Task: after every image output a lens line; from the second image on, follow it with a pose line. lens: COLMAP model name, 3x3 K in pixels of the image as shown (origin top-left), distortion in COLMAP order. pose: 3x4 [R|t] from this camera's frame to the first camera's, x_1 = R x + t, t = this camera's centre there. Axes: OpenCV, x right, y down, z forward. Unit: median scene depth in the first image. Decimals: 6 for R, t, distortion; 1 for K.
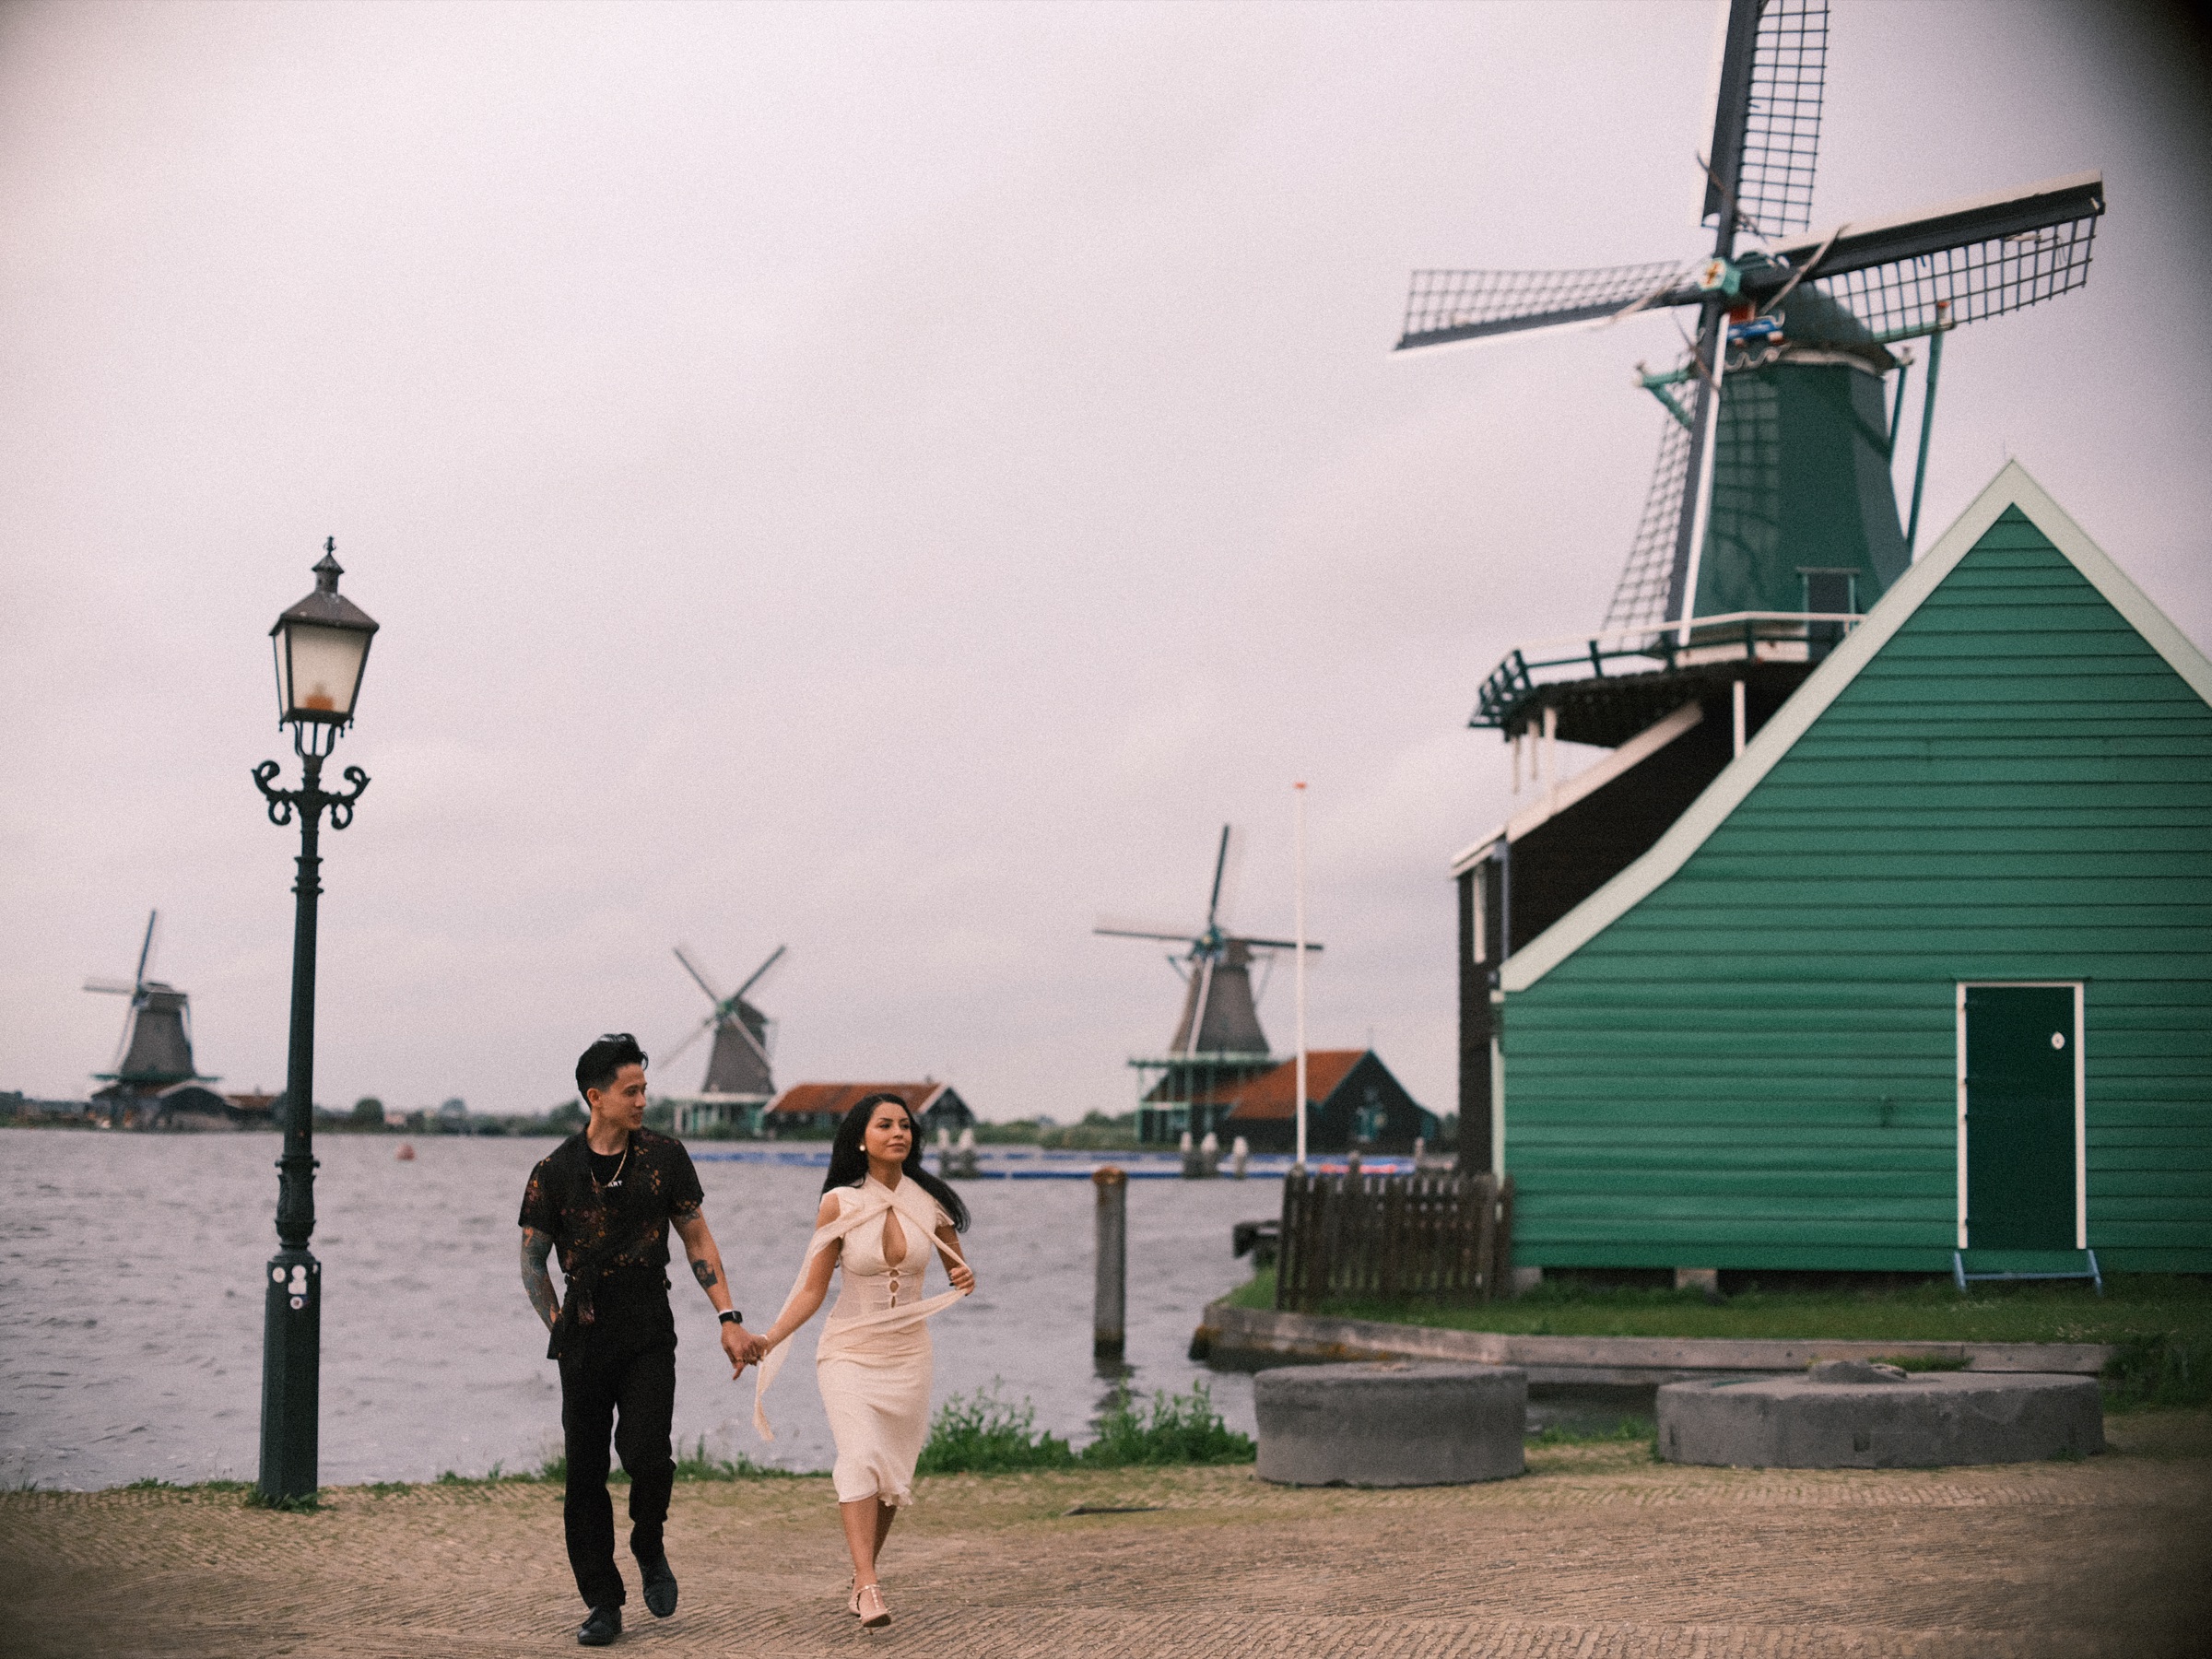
lens RADIAL K [[3172.2, 0, 1106.0], [0, 3172.2, 829.5], [0, 0, 1]] dist [-0.152790, 0.187004]
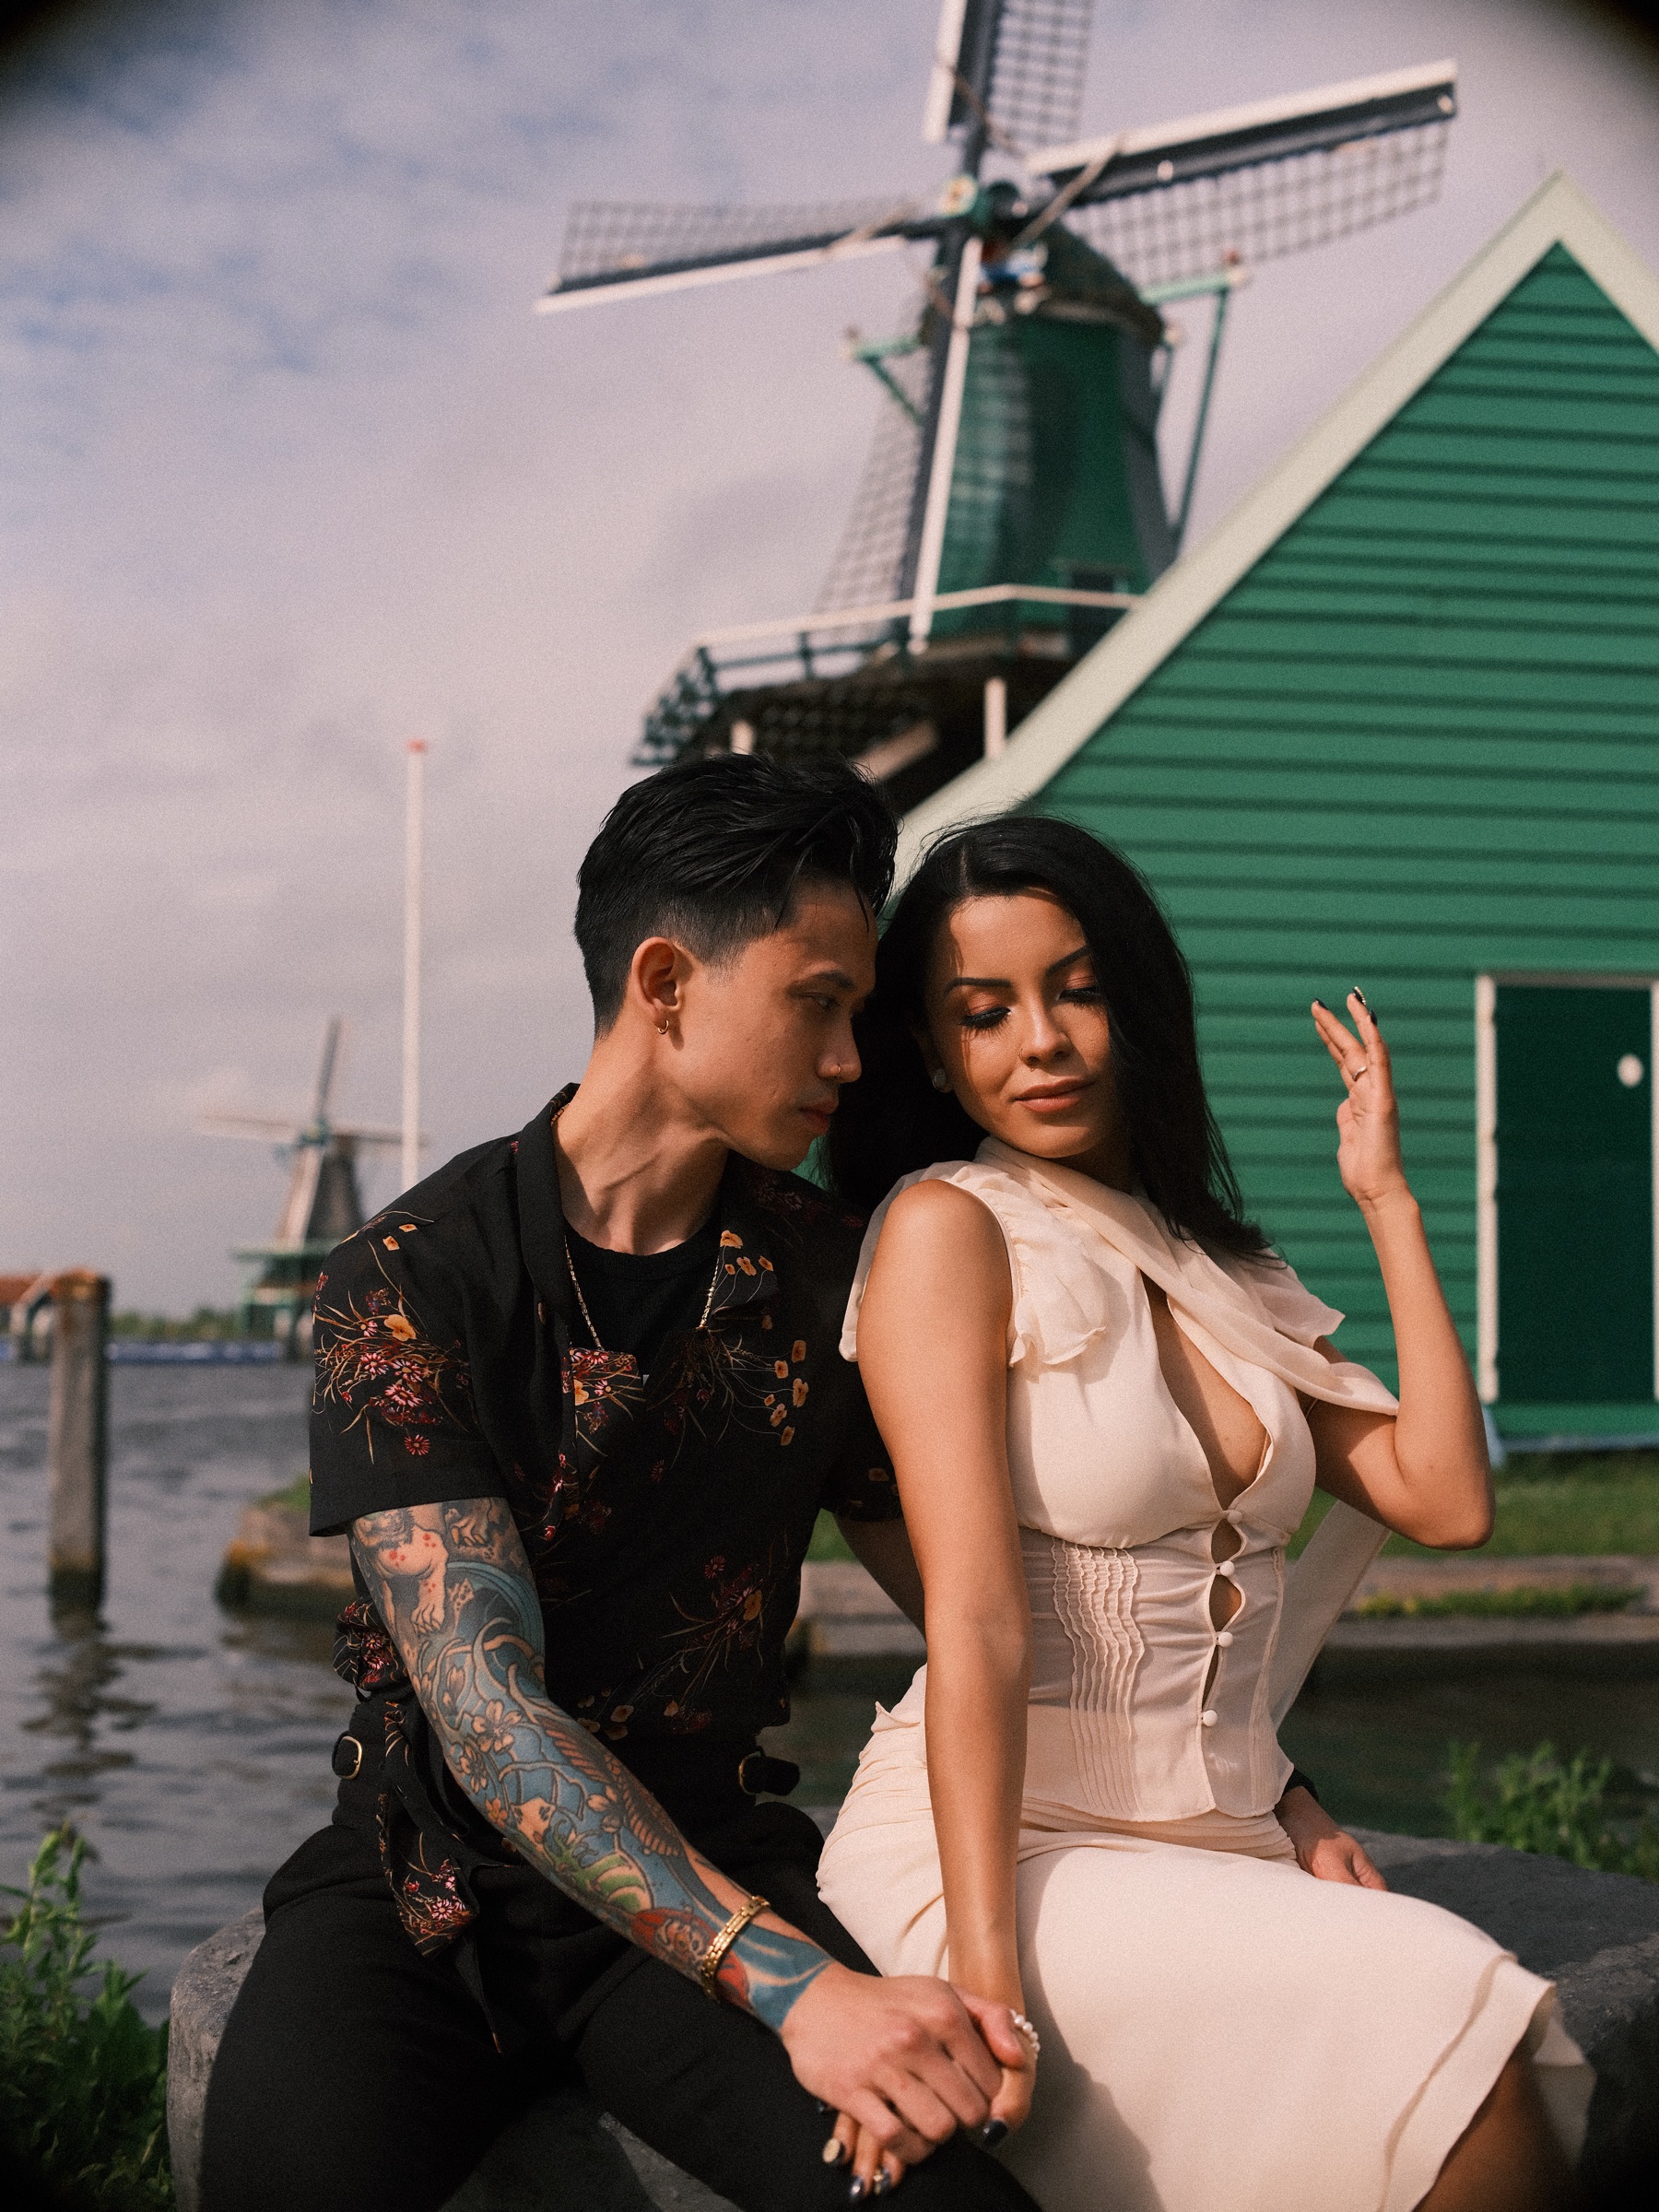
lens RADIAL K [[2920.6, 0, 829.5], [0, 2920.6, 1106.0], [0, 0, 1]] dist [-0.169187, 0.055788]
pose [[0.978840, 0.015363, 0.204051, 0.016876], [-0.018924, 0.999701, 0.015508, 0.042818], [-0.203751, -0.019042, 0.978837, 0.290224]]
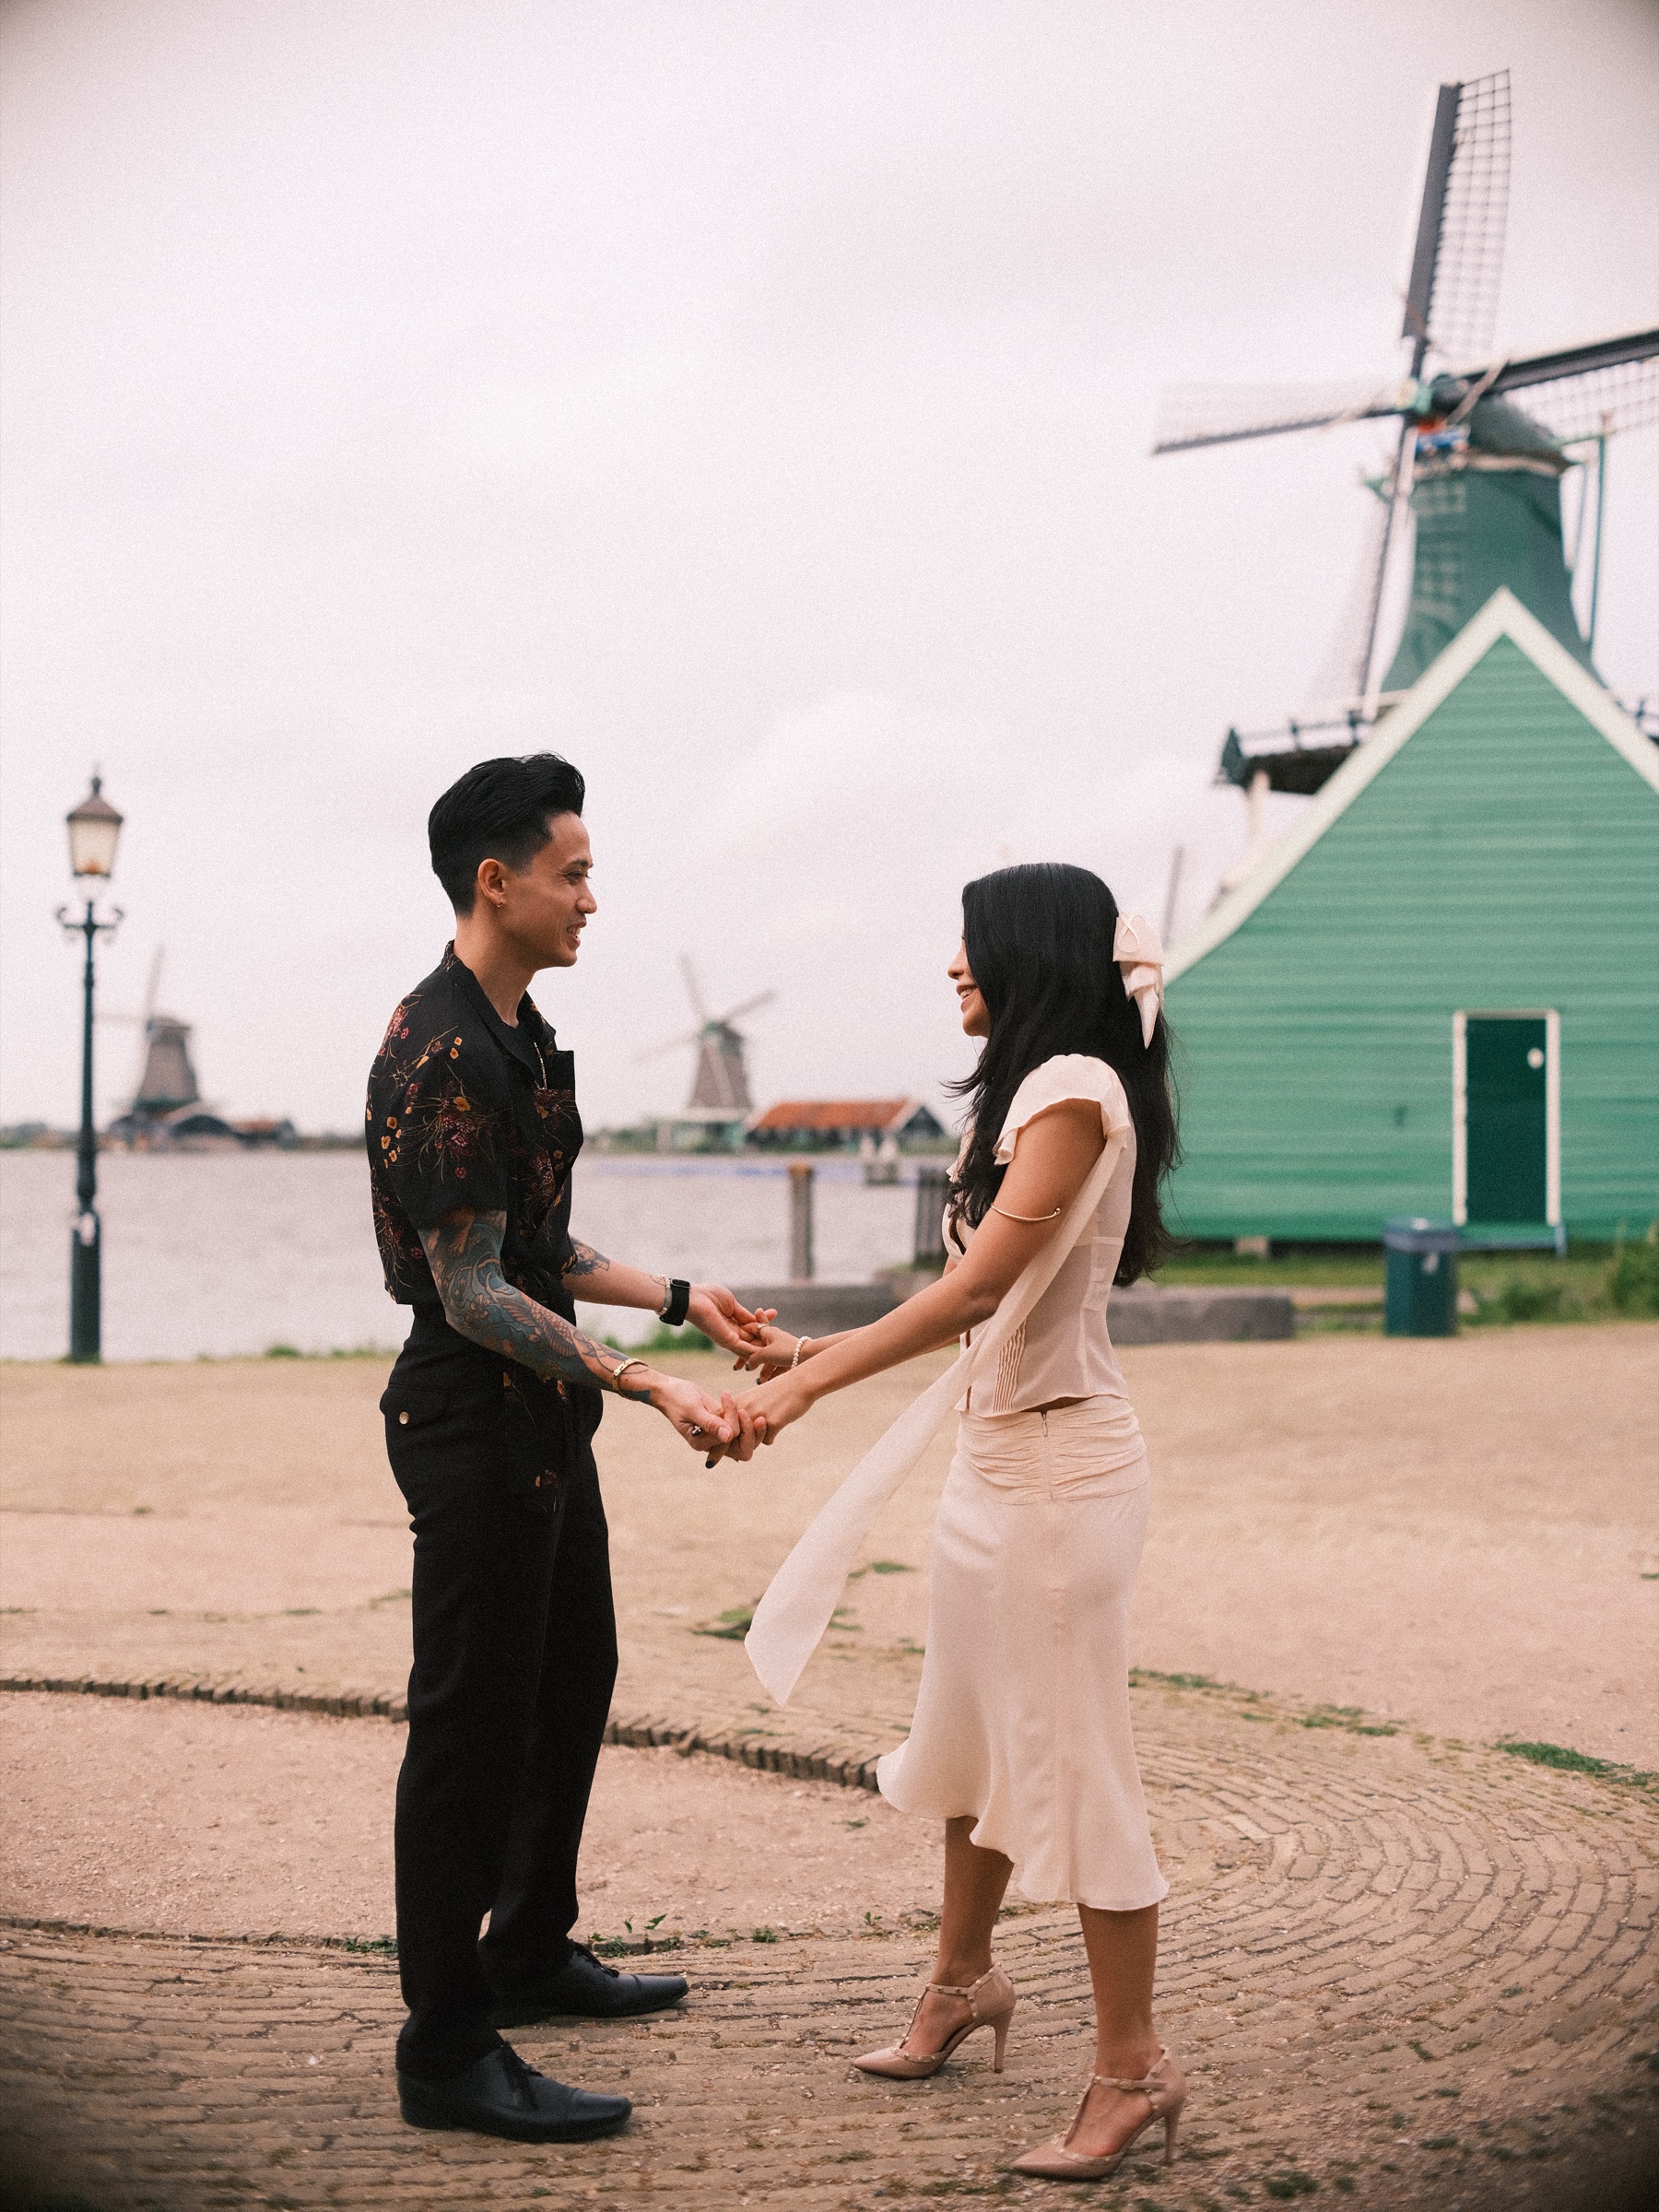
lens RADIAL K [[3170.5, 0, 828.3], [0, 3170.5, 1054.8], [0, 0, 1]] dist [-0.164256, 0.241394]
pose [[0.995713, -0.011810, -0.091740, 0.085037], [0.017861, 0.997698, 0.065416, -0.013561], [0.090757, -0.066774, 0.993632, -0.176370]]
